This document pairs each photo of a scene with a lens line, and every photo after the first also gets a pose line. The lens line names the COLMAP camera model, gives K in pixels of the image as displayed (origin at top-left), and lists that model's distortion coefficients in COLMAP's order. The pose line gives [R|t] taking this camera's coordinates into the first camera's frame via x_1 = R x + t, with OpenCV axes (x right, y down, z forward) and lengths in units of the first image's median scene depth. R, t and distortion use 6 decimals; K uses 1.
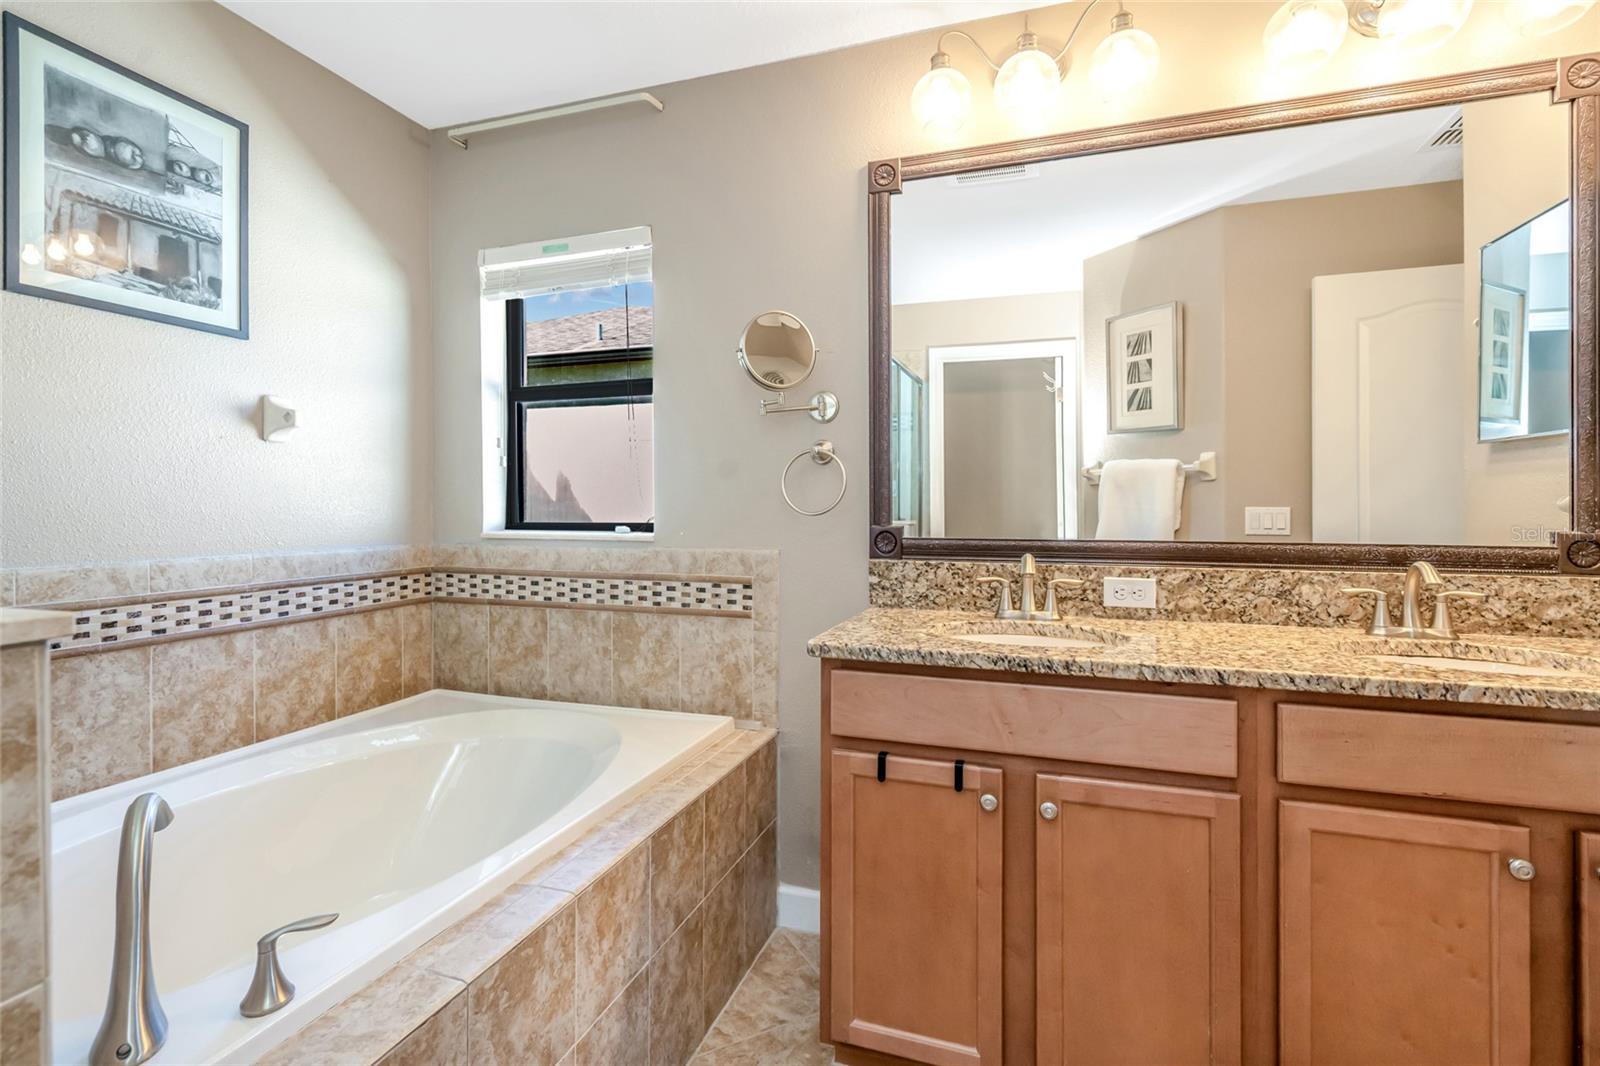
lens RADIAL K [[735.1, 0, 801.9], [0, 735.1, 504.5], [0, 0, 1]] dist [-0.000671, -0.000330]
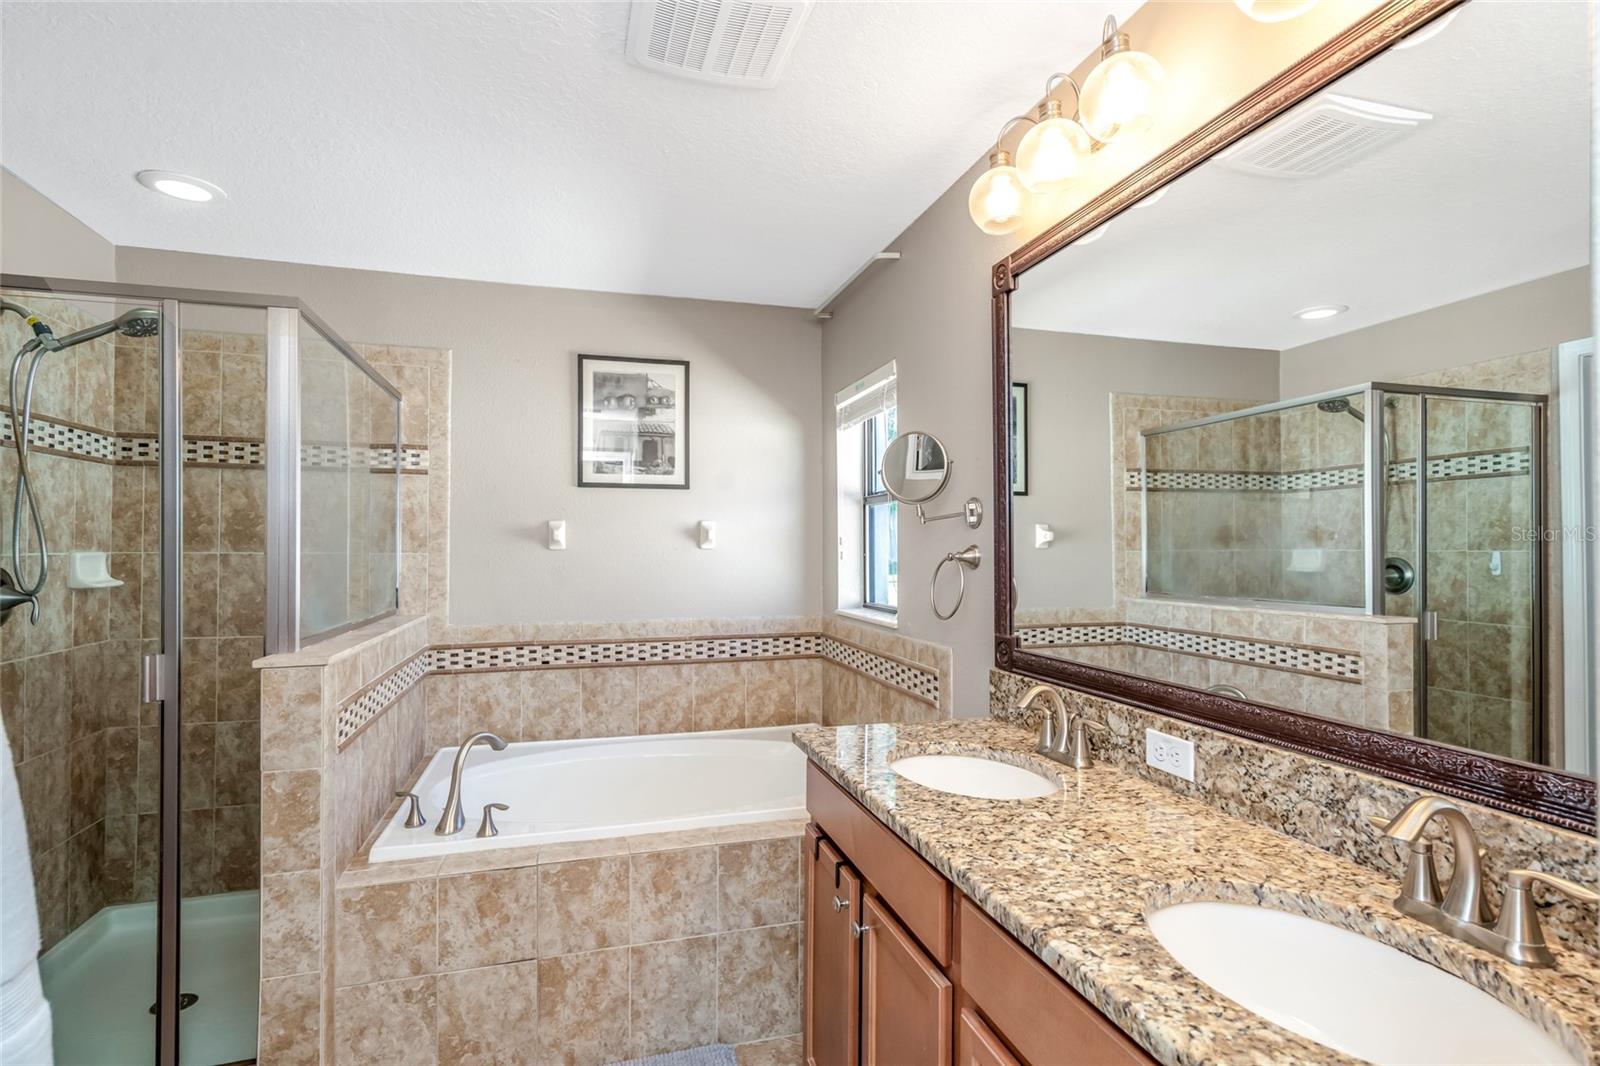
lens RADIAL K [[774.3, 0, 800.0], [0, 774.3, 533.0], [0, 0, 1]] dist [0.001515, -0.000320]
pose [[0.570820, -0.016982, -0.820899, 0.872586], [0.003376, 0.999826, -0.018336, -0.095700], [0.821068, 0.007695, 0.570778, 0.211960]]
